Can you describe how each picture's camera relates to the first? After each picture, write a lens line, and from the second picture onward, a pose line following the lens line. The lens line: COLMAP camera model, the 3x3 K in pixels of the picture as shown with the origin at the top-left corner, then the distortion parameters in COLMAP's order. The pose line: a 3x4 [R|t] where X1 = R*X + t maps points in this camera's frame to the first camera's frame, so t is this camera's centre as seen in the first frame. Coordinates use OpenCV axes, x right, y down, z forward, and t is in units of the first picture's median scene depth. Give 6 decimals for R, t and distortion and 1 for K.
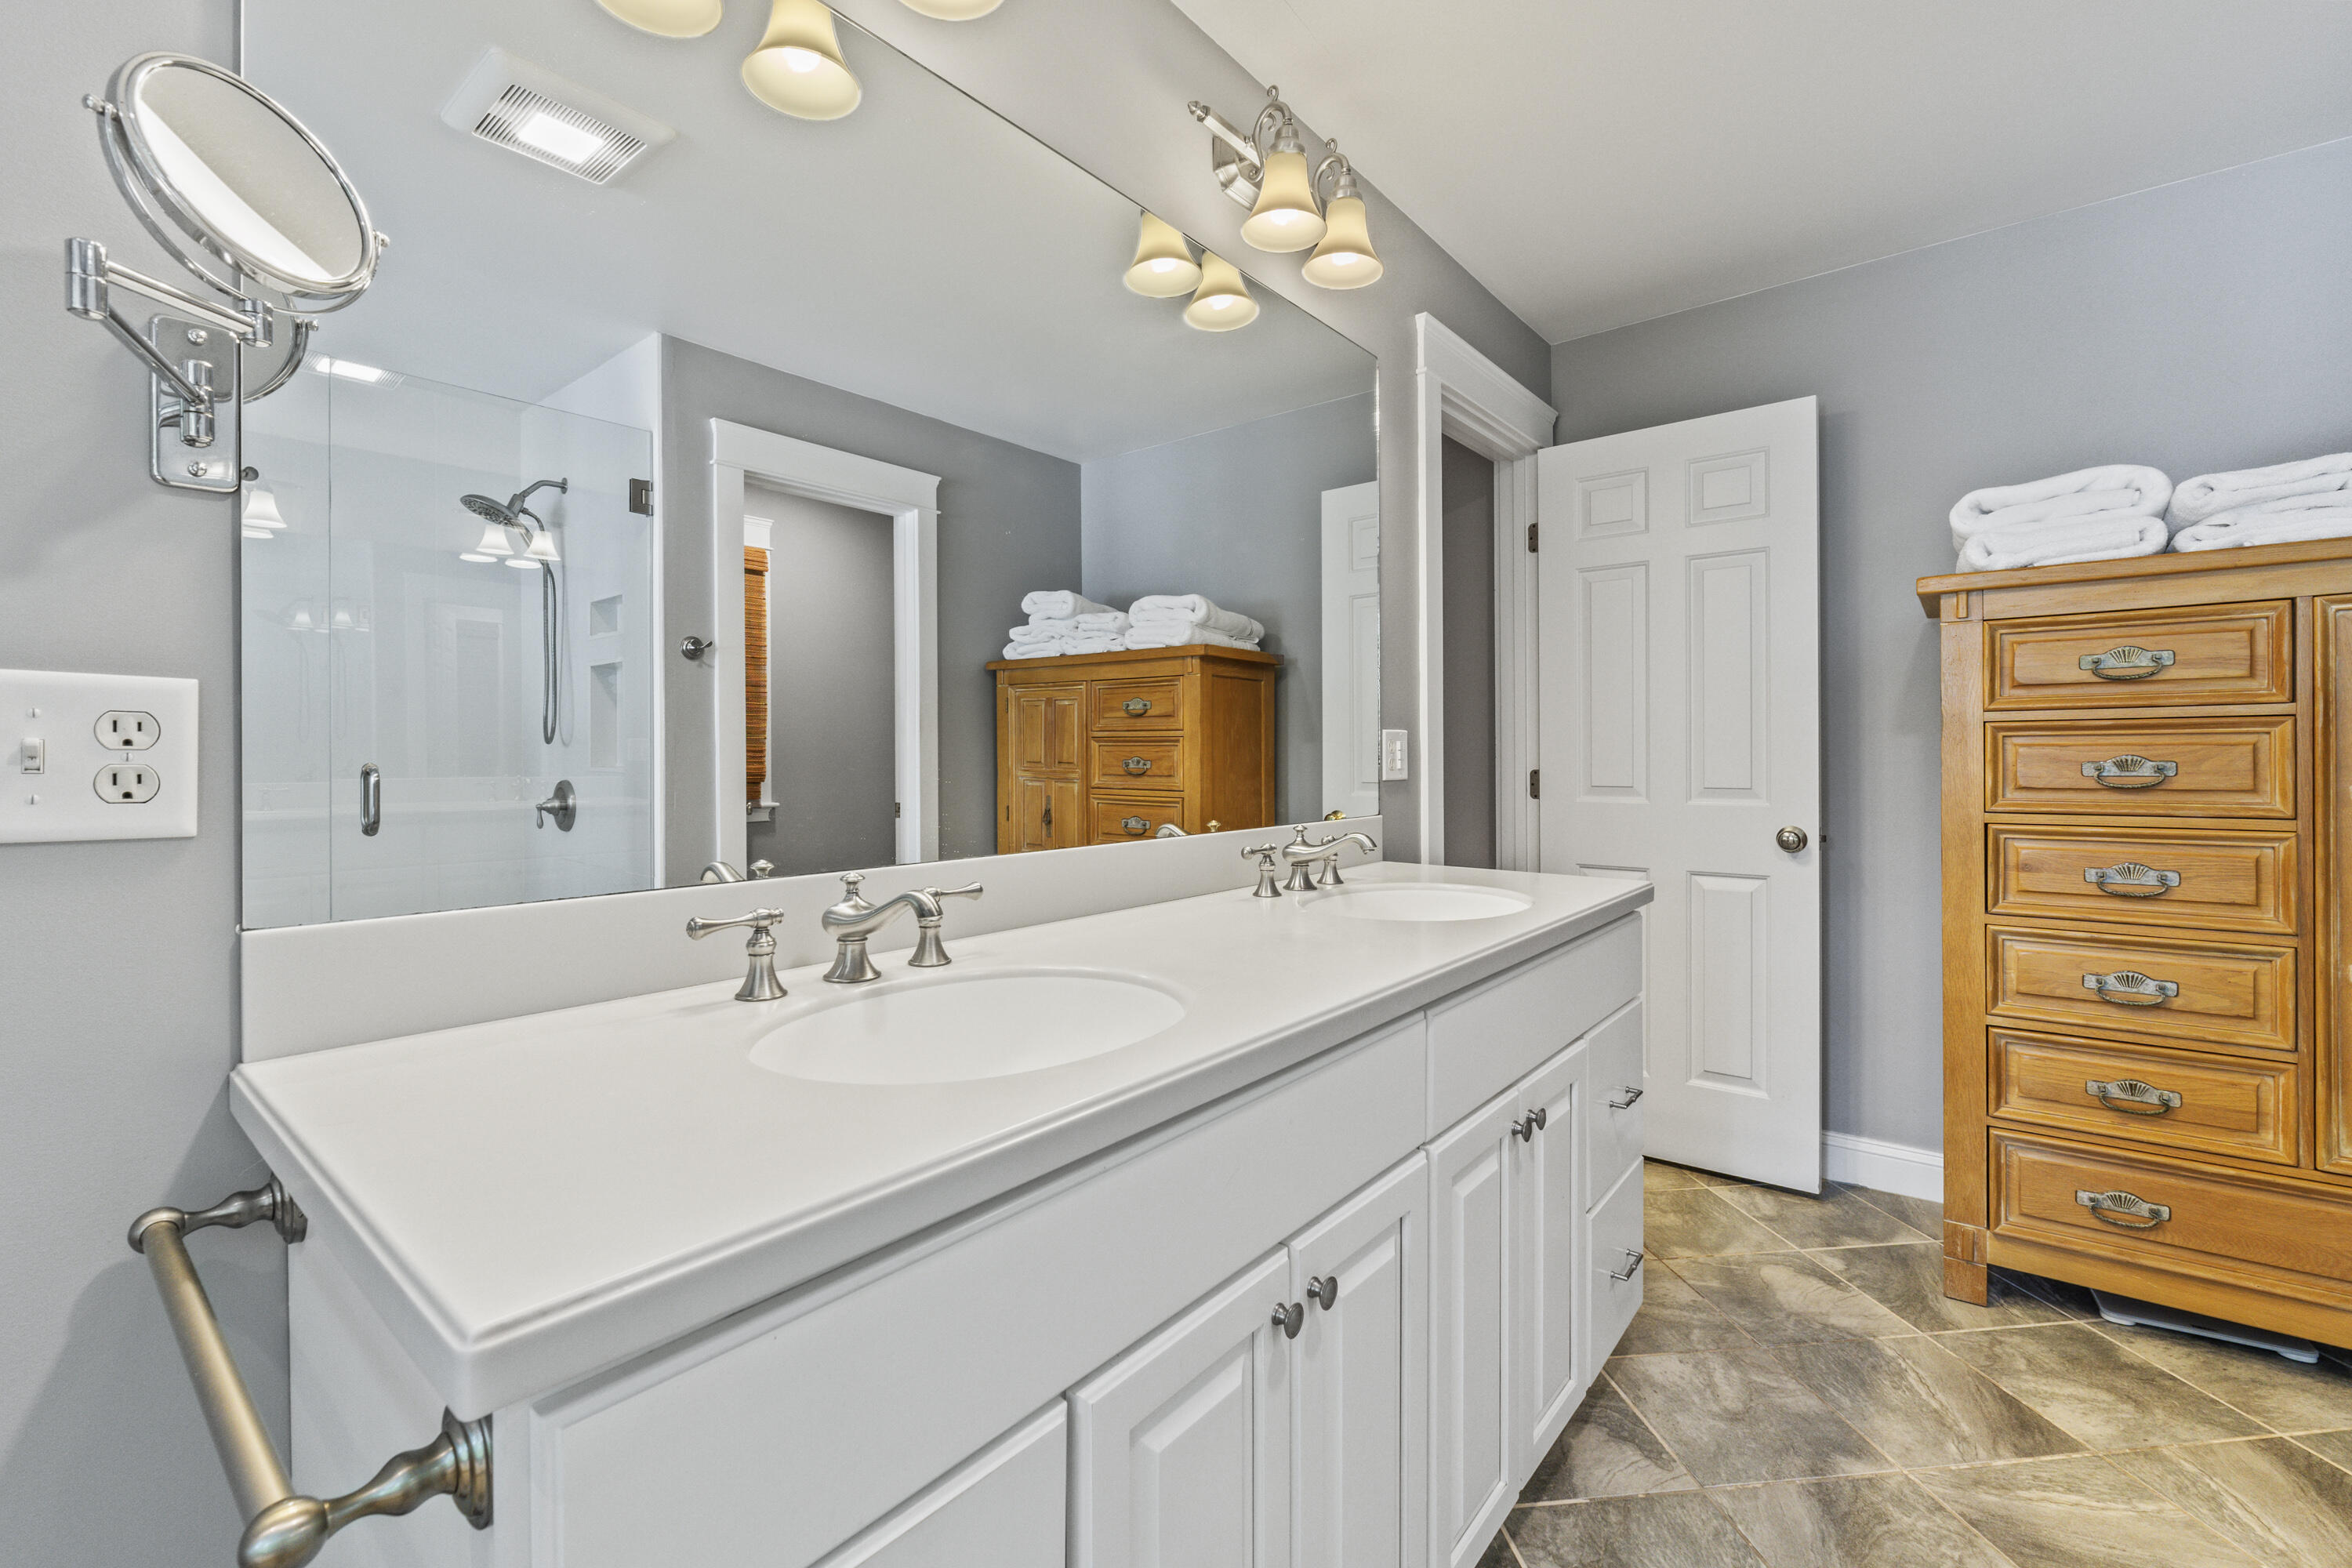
lens RADIAL K [[983.6, 0, 1167.2], [0, 983.6, 766.0], [0, 0, 1]] dist [-0.013308, 0.000726]
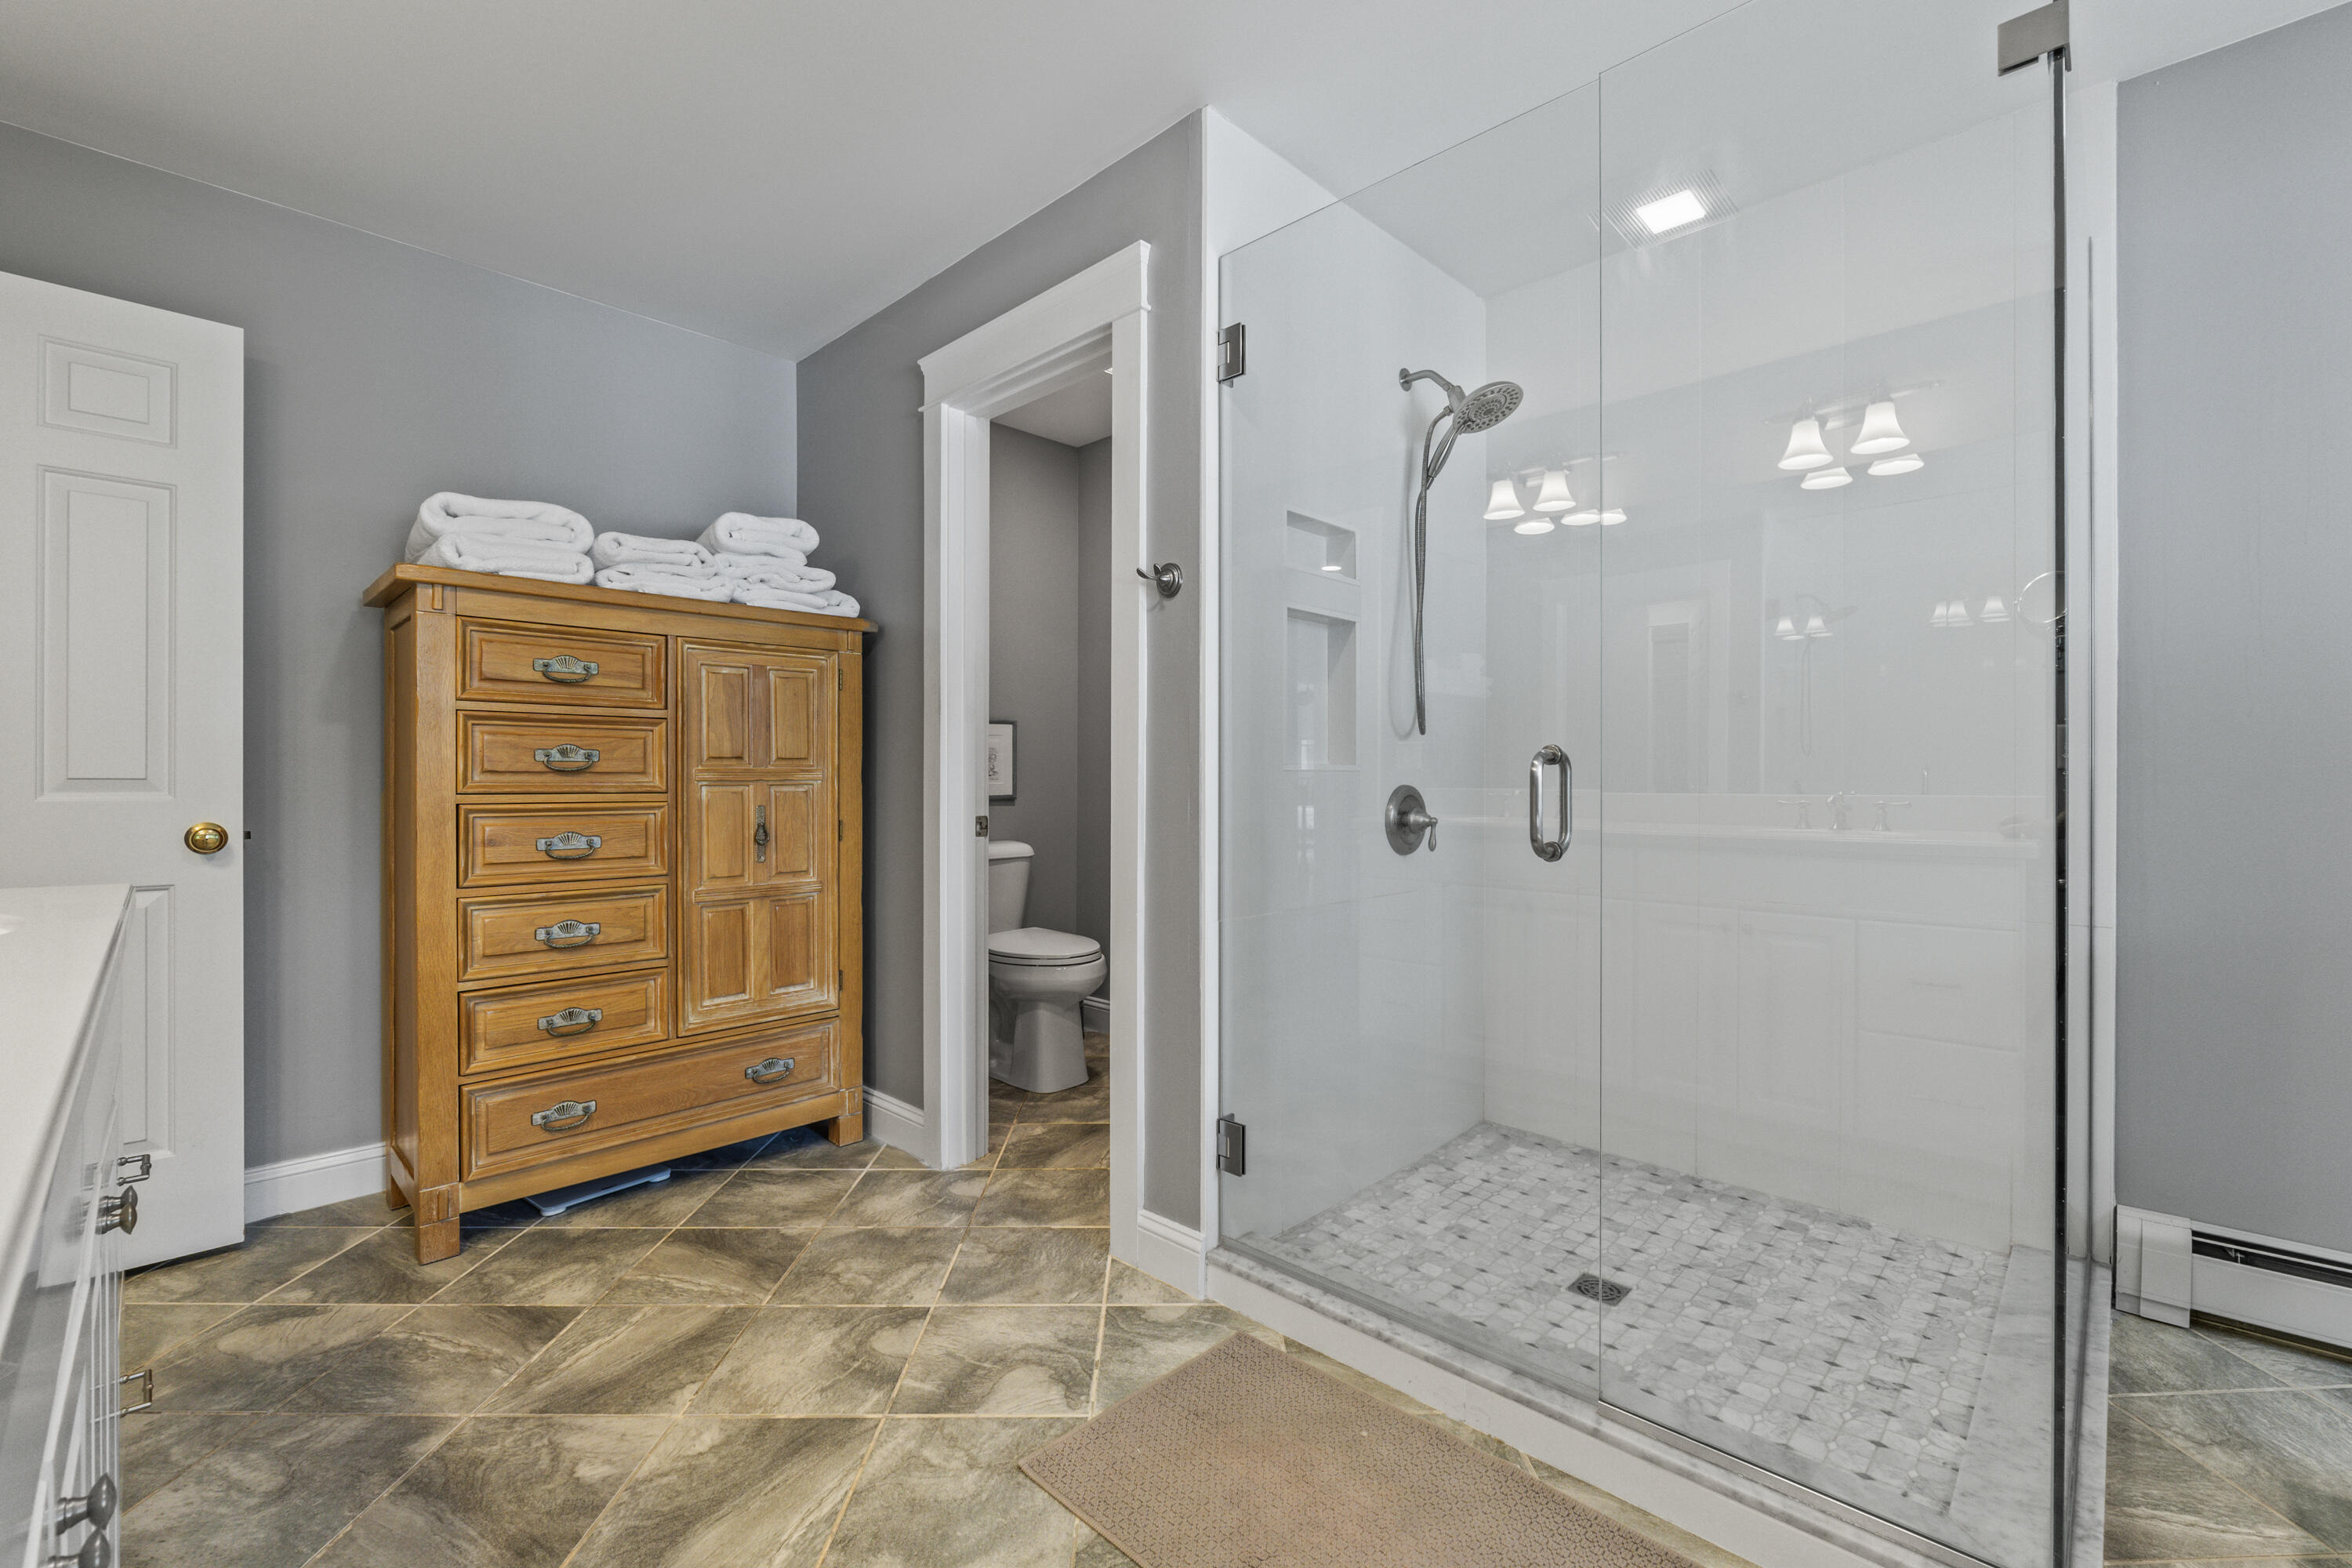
lens RADIAL K [[983.6, 0, 1167.2], [0, 983.6, 785.5], [0, 0, 1]] dist [-0.013308, 0.000726]
pose [[0.094117, 0.000789, 0.995561, -0.168403], [0.000174, 1.000000, -0.000809, 0.041587], [-0.995561, 0.000250, 0.094117, 0.126799]]
